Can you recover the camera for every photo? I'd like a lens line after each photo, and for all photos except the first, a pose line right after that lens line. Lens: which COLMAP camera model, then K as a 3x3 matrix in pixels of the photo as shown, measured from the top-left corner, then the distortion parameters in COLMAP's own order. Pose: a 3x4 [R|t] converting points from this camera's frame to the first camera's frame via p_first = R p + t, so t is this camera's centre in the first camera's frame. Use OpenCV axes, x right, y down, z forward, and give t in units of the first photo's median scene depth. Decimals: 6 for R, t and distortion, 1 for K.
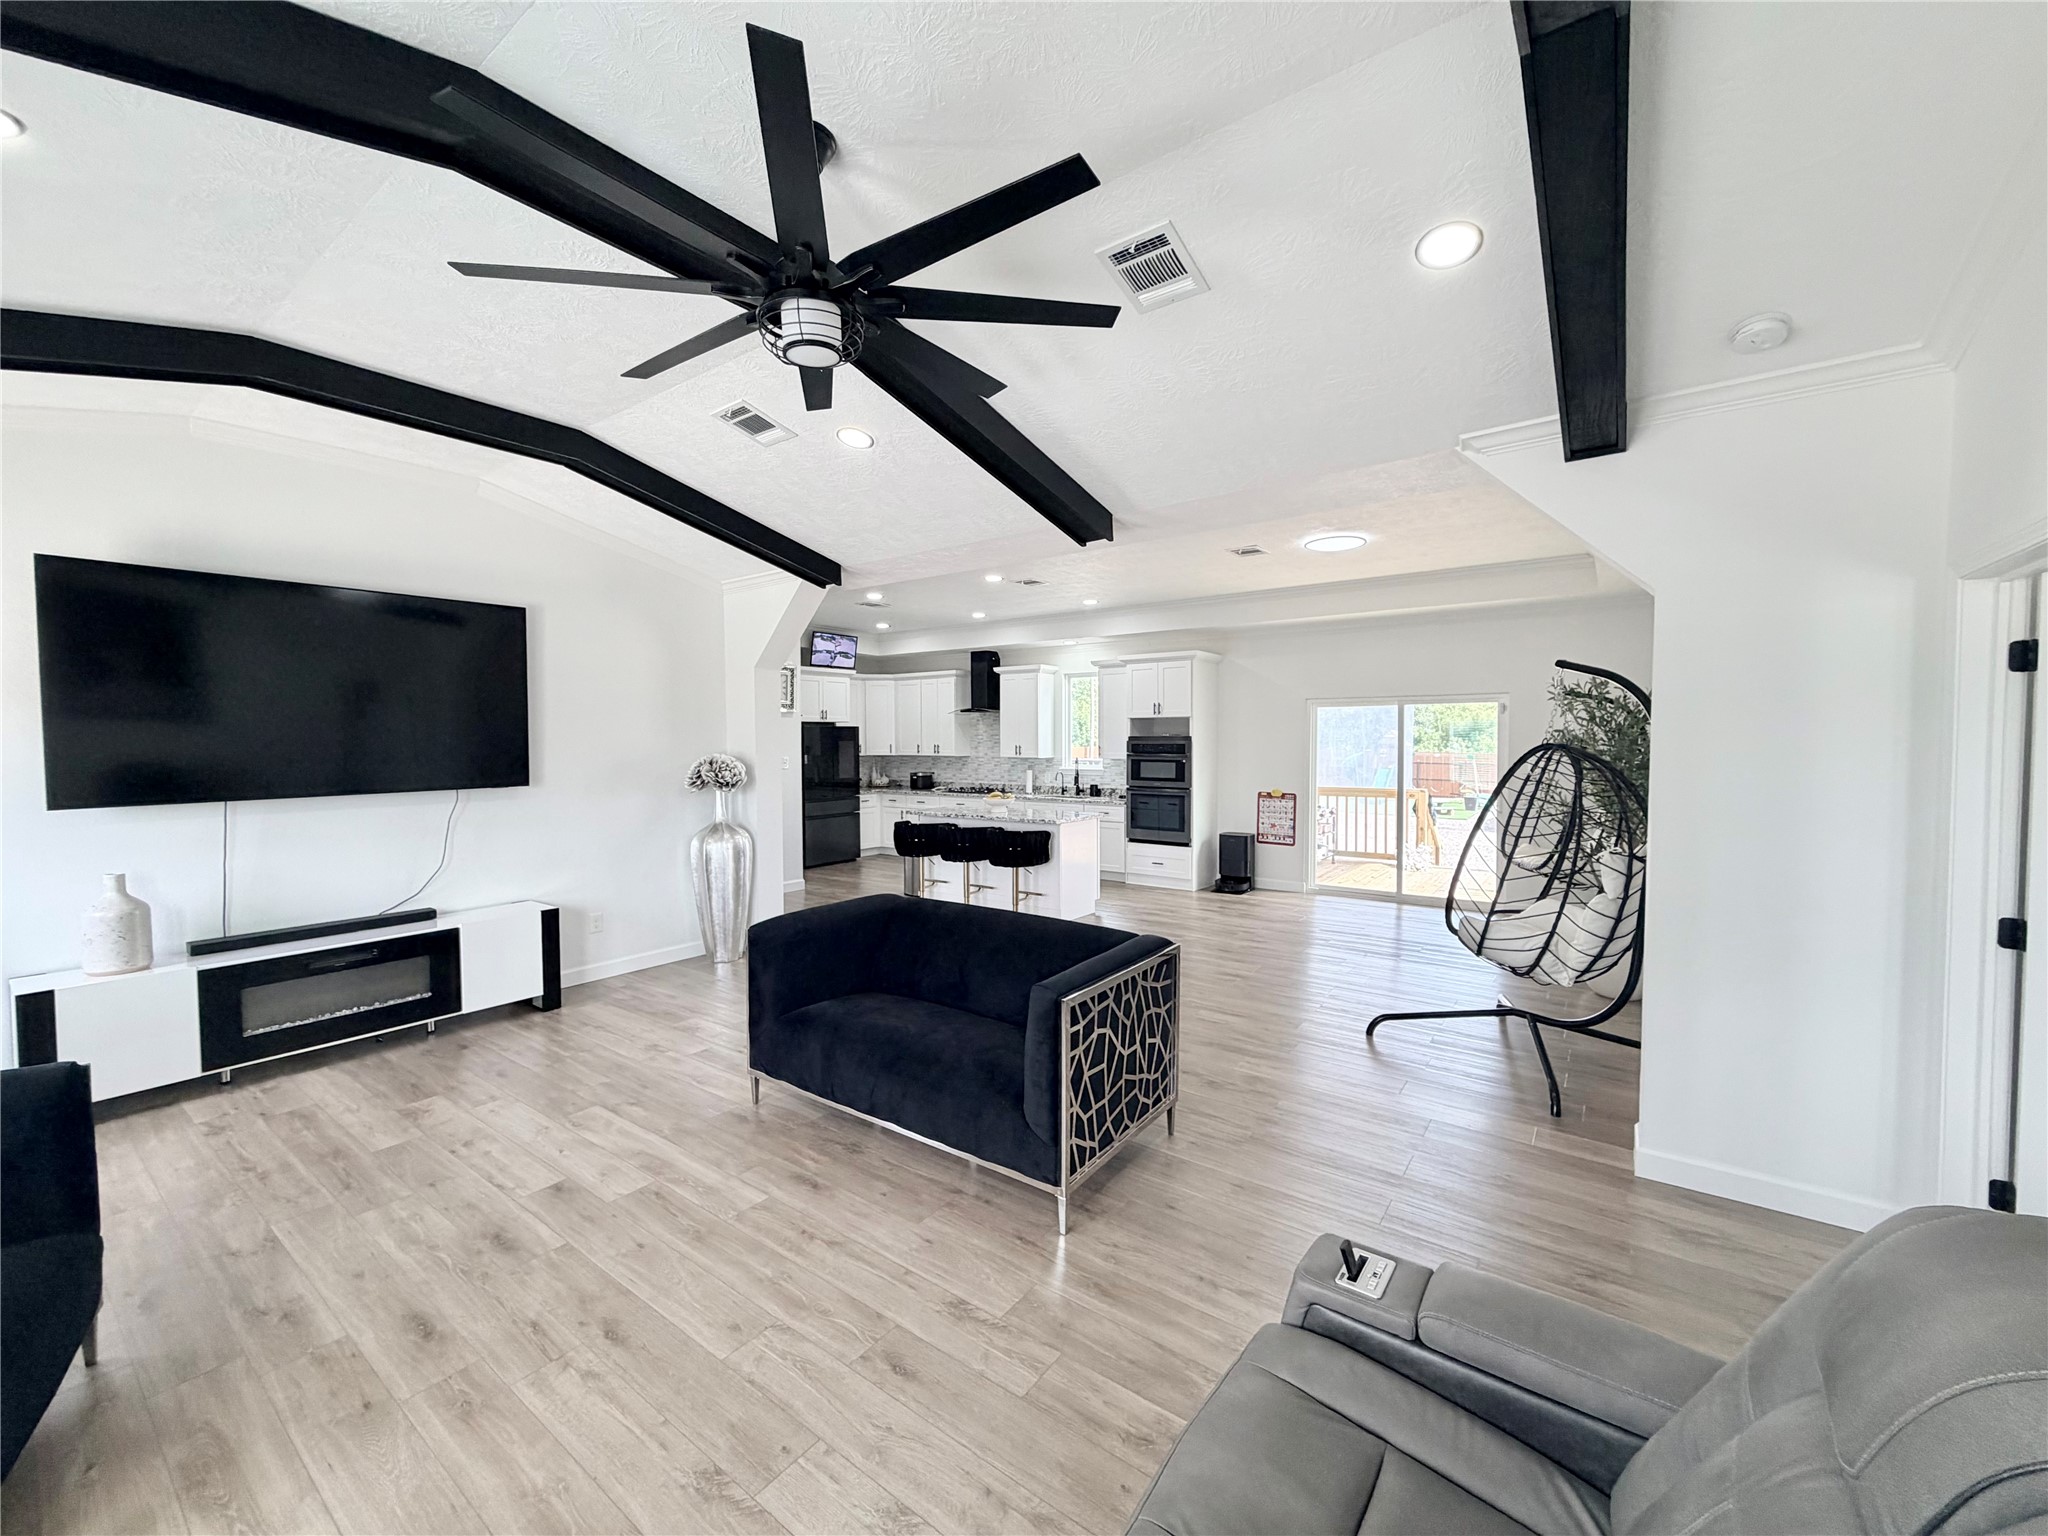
lens RADIAL K [[815.5, 0, 1011.9], [0, 815.5, 764.0], [0, 0, 1]] dist [0.001826, -0.000870]
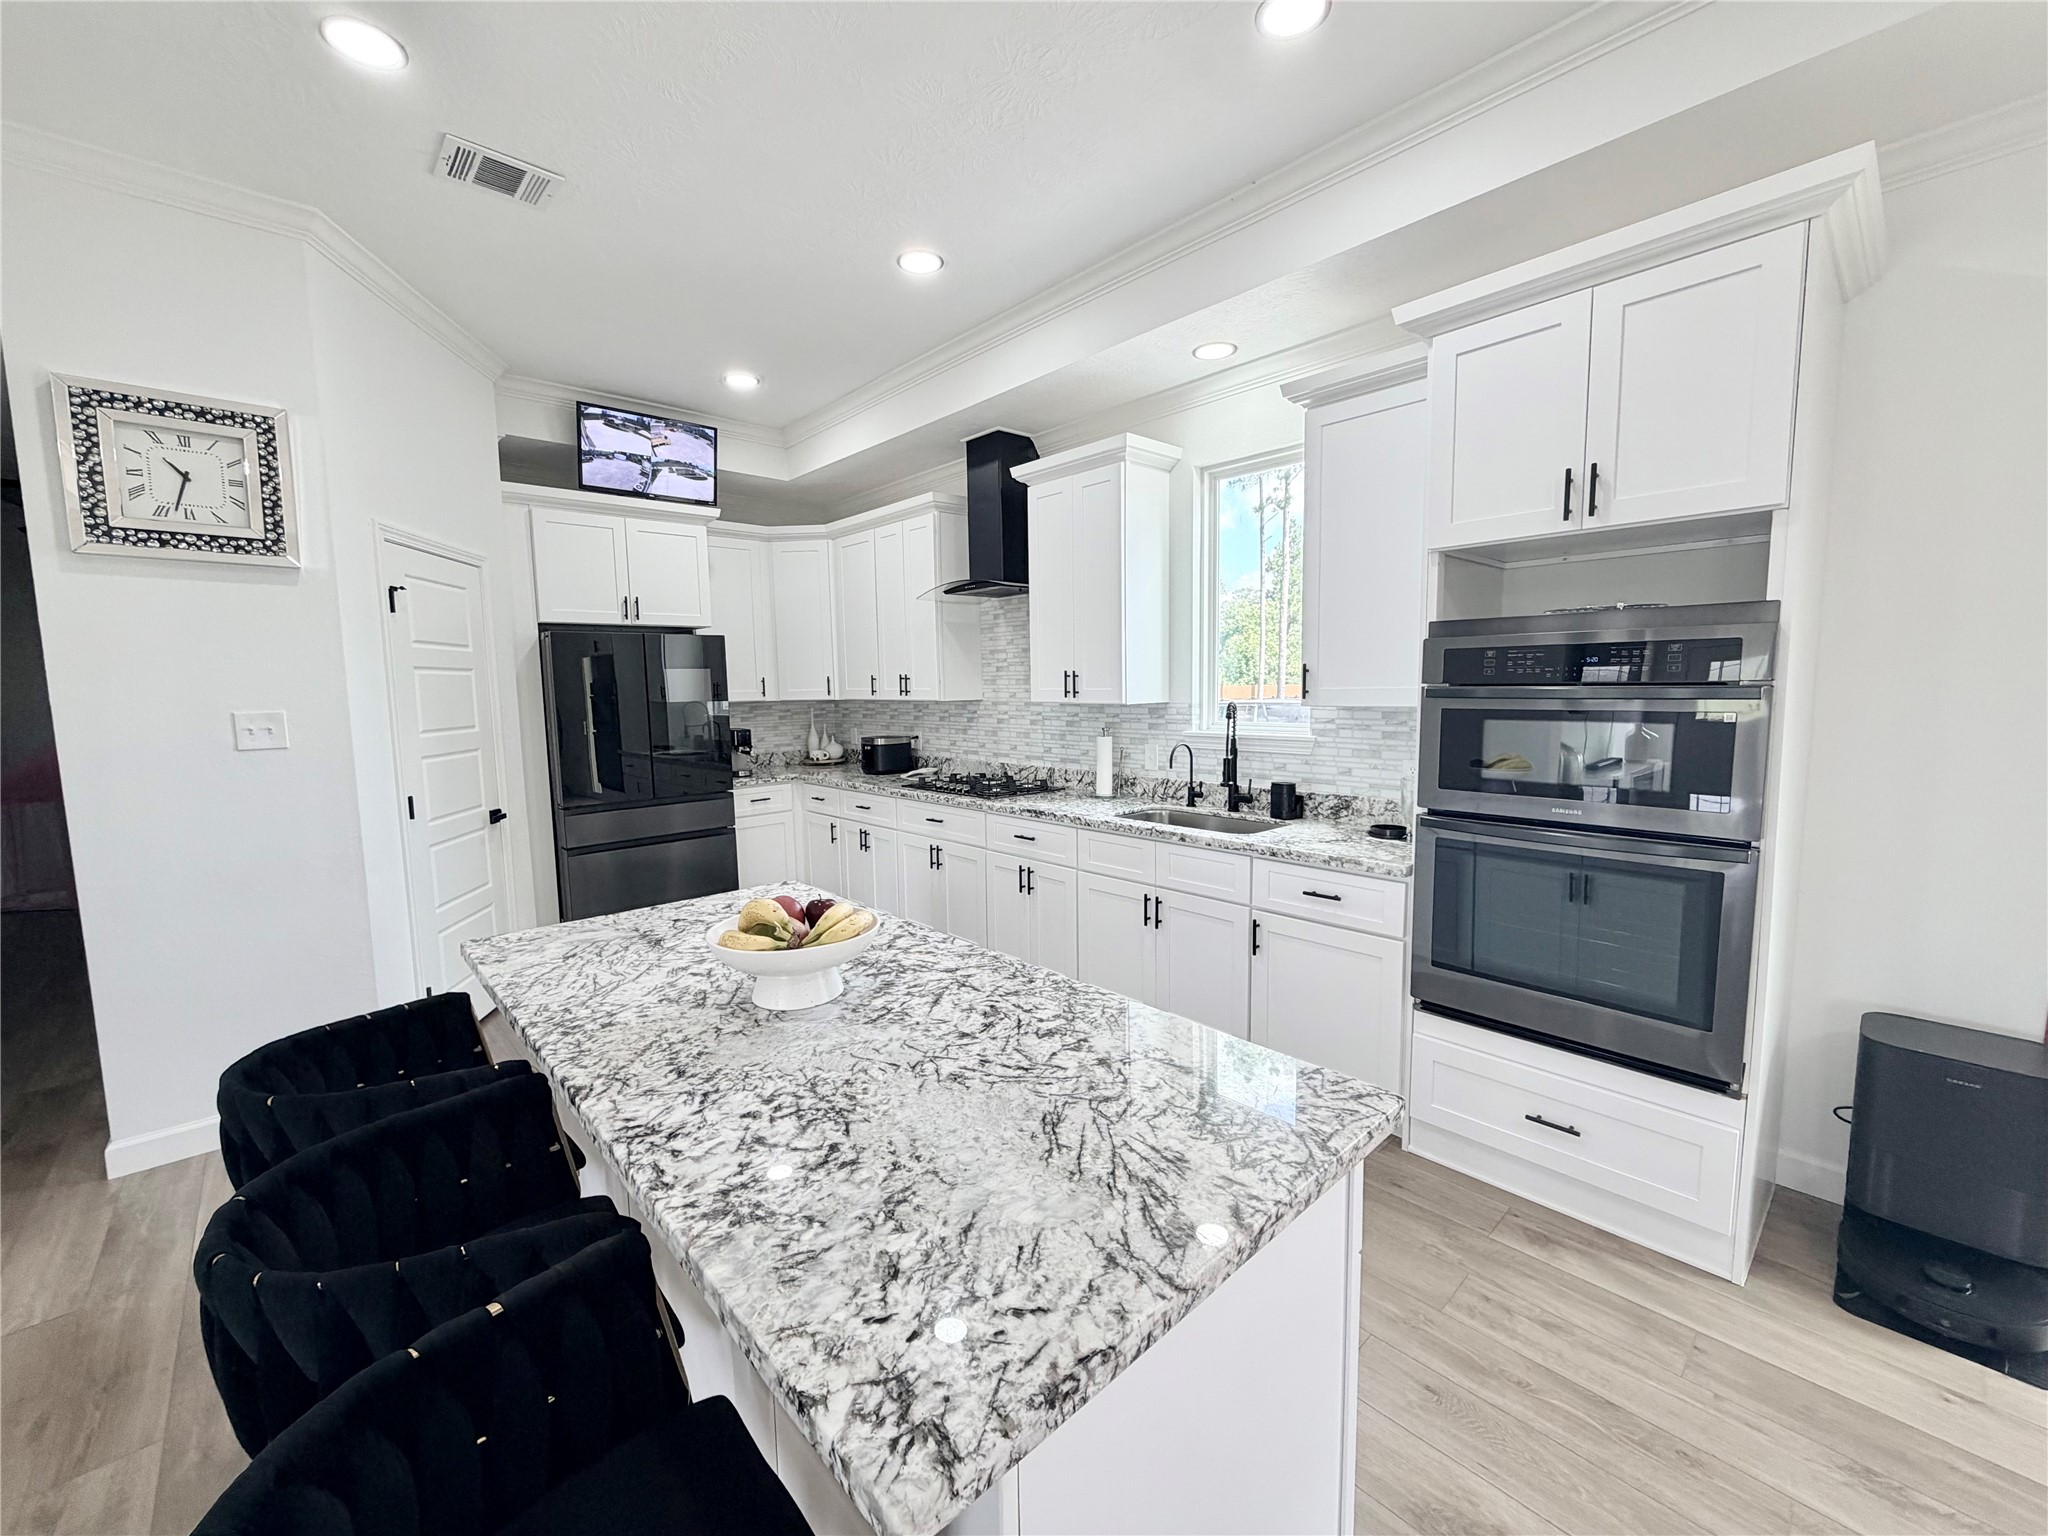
lens RADIAL K [[815.5, 0, 1016.3], [0, 815.5, 766.2], [0, 0, 1]] dist [0.001826, -0.000870]
pose [[0.981700, 0.005145, -0.190364, 0.057046], [0.008876, 0.997312, 0.072731, -0.006798], [0.190227, -0.073090, 0.979016, 0.654888]]
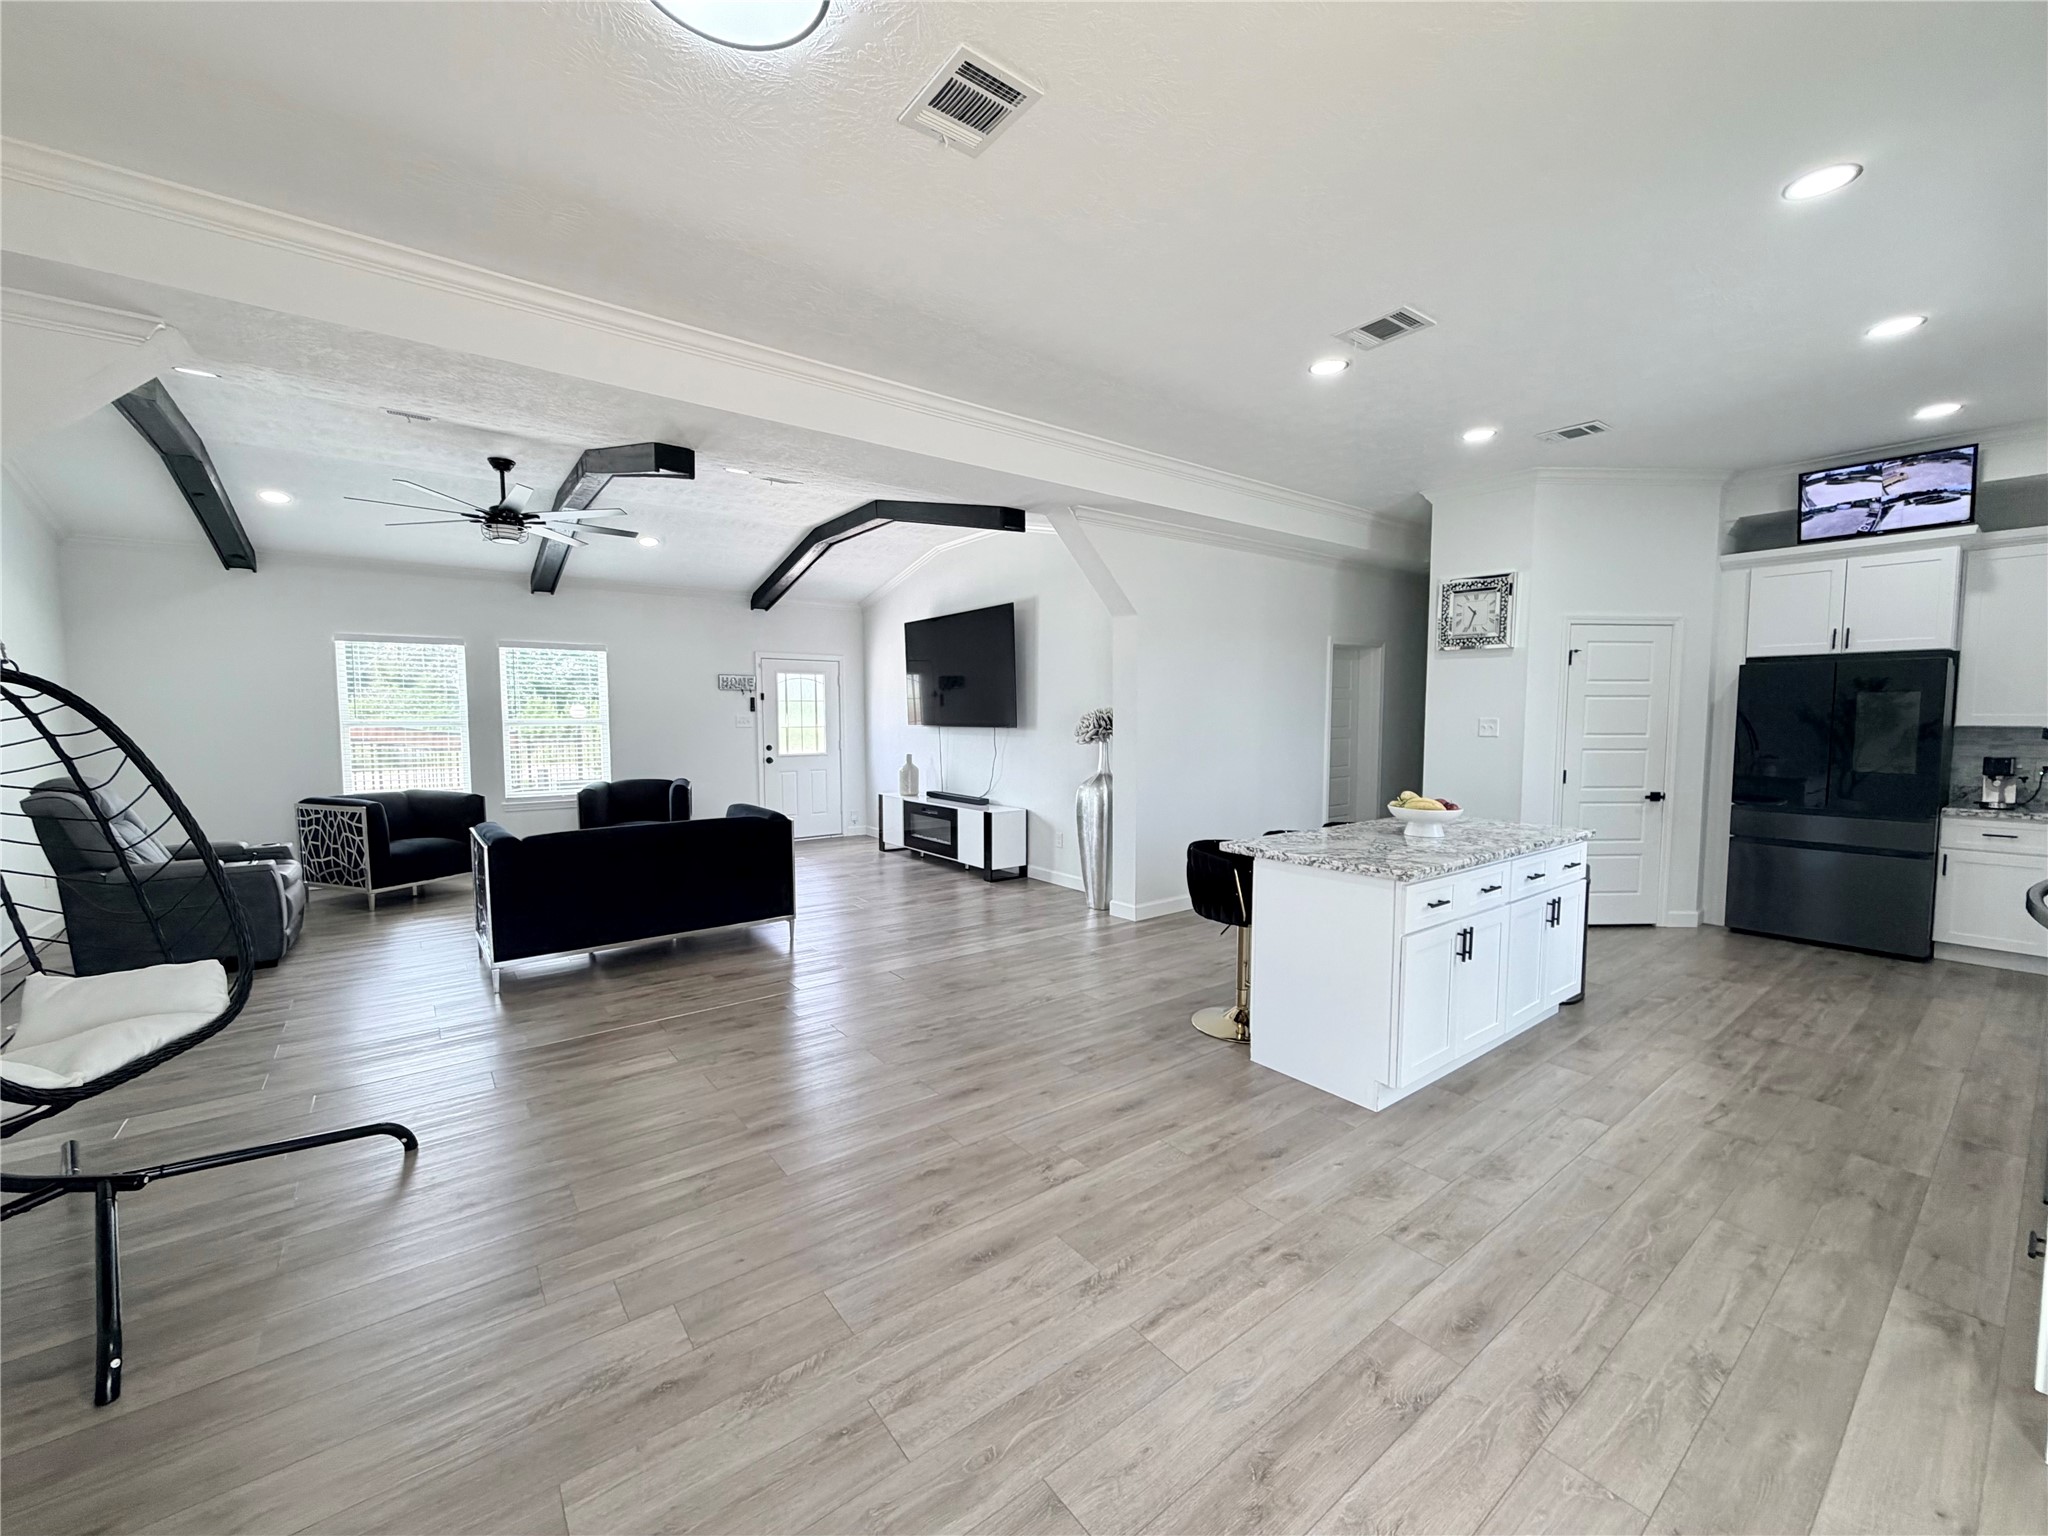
lens RADIAL K [[815.5, 0, 1017.0], [0, 815.5, 763.9], [0, 0, 1]] dist [0.001826, -0.000870]
pose [[-0.272510, 0.066013, -0.959886, 0.400698], [-0.028396, 0.996657, 0.076603, -0.010125], [0.961734, 0.048132, -0.269724, 0.714063]]
